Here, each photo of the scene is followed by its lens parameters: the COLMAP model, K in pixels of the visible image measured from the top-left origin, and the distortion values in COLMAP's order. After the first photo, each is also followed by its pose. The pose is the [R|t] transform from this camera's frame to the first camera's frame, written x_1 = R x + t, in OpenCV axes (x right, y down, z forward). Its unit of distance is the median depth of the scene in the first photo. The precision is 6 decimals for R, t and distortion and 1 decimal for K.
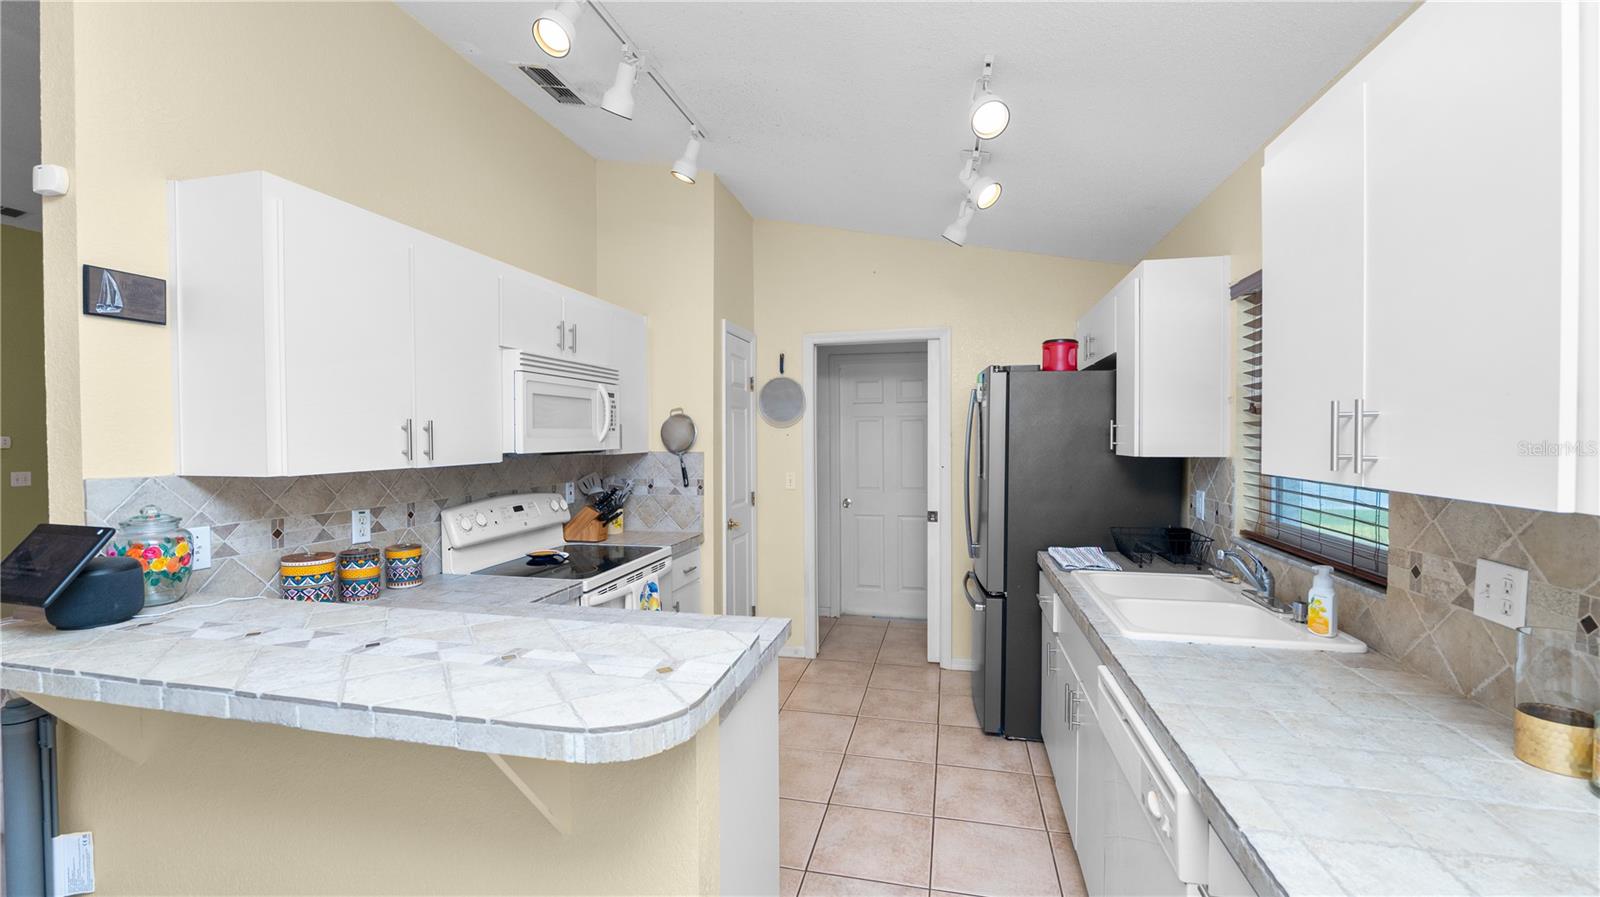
lens RADIAL K [[658.8, 0, 800.0], [0, 658.8, 448.5], [0, 0, 1]] dist [-0.015480, 0.000123]
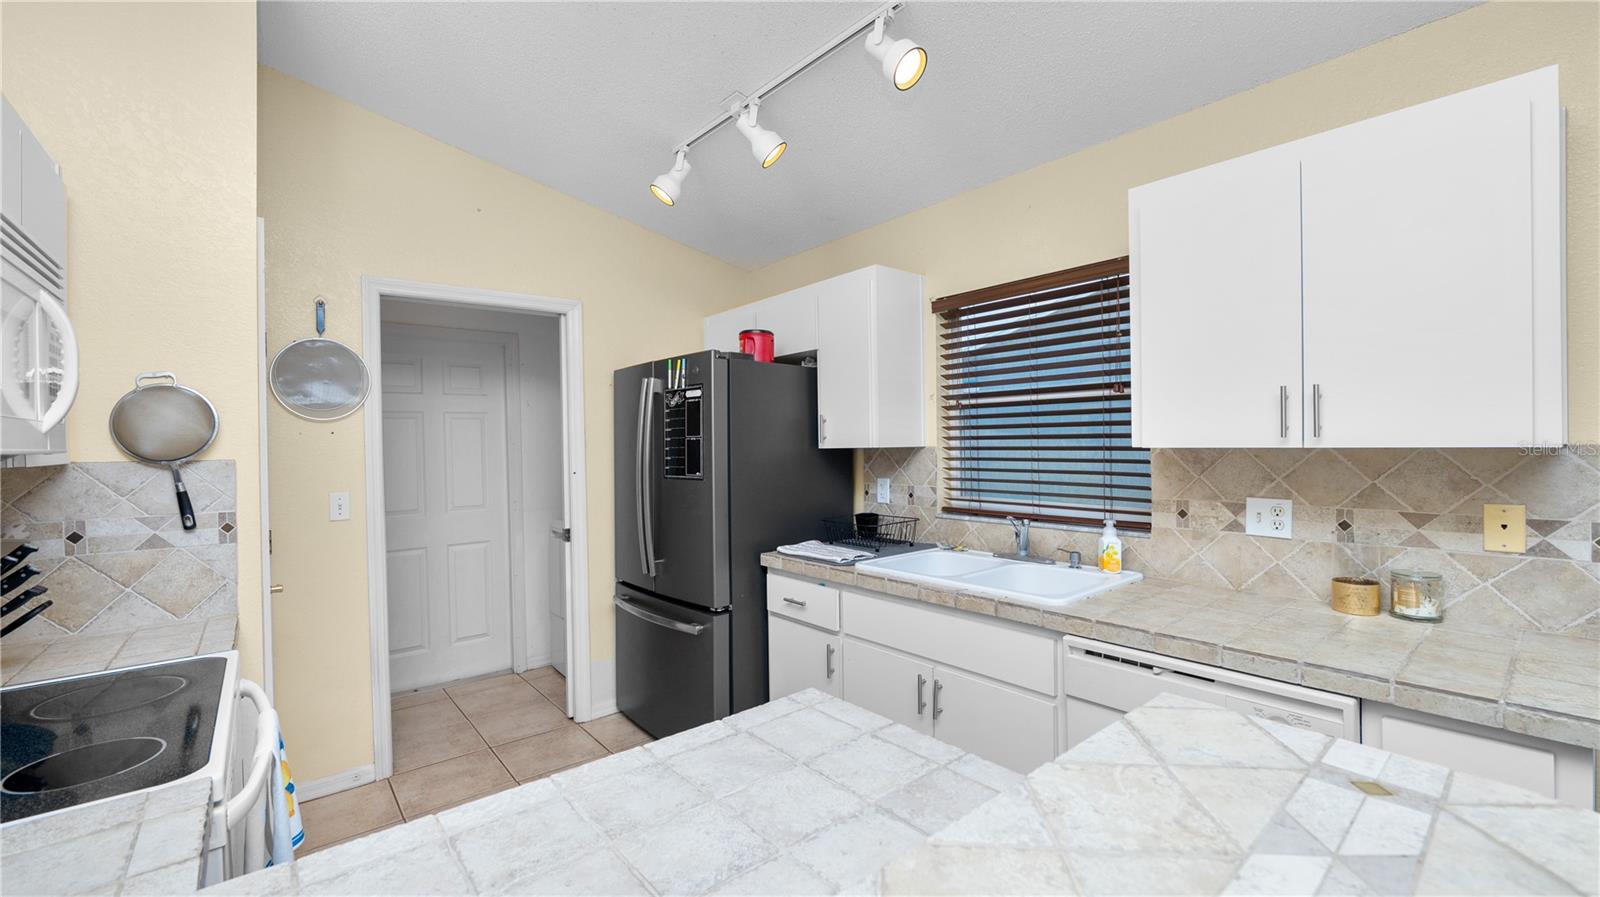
lens RADIAL K [[658.8, 0, 800.0], [0, 658.8, 448.5], [0, 0, 1]] dist [-0.015480, 0.000123]
pose [[0.598811, -0.012187, 0.800797, -0.293780], [0.028611, 0.999572, -0.006182, 0.012461], [-0.800379, 0.026614, 0.598903, 0.329727]]
